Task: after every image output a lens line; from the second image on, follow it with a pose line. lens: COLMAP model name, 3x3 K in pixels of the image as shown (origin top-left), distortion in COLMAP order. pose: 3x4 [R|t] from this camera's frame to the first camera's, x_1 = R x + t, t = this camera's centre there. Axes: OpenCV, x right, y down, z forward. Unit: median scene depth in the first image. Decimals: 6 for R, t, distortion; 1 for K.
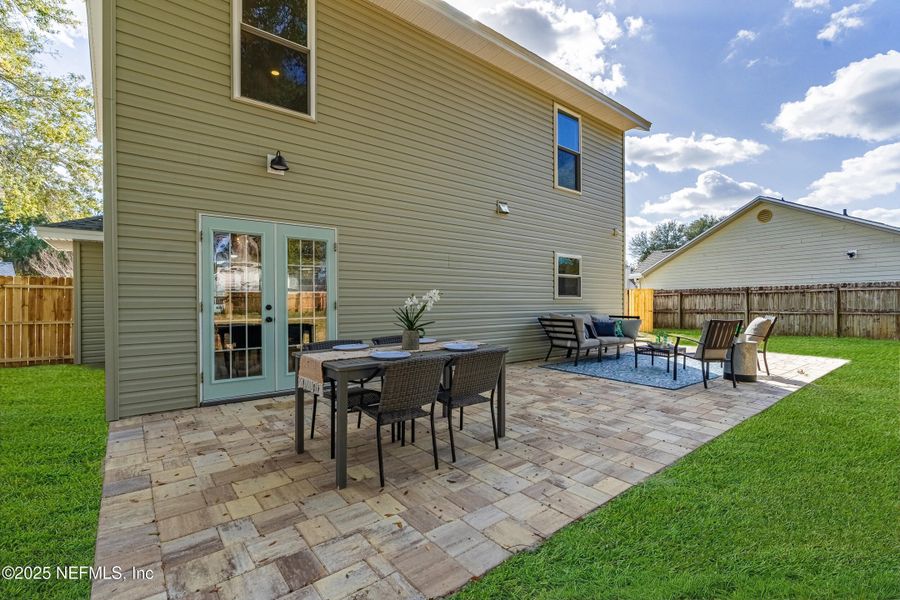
lens RADIAL K [[407.1, 0, 452.4], [0, 407.1, 300.8], [0, 0, 1]] dist [0.000130, 0.001057]
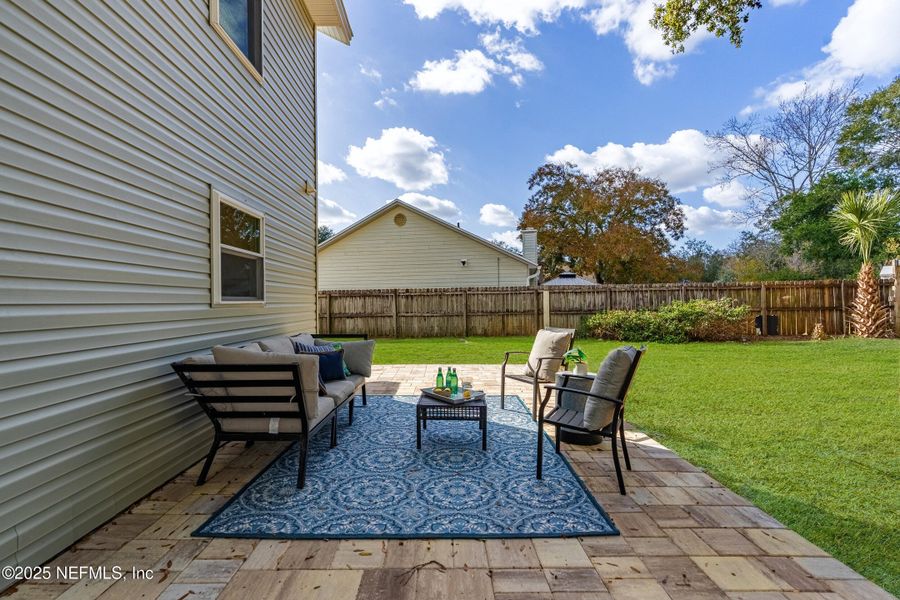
lens RADIAL K [[407.1, 0, 447.1], [0, 407.1, 303.0], [0, 0, 1]] dist [0.000130, 0.001057]
pose [[0.619424, -0.005861, 0.785035, 0.067299], [0.004287, 0.999982, 0.004083, -0.006344], [-0.785045, 0.000837, 0.619438, 0.475808]]
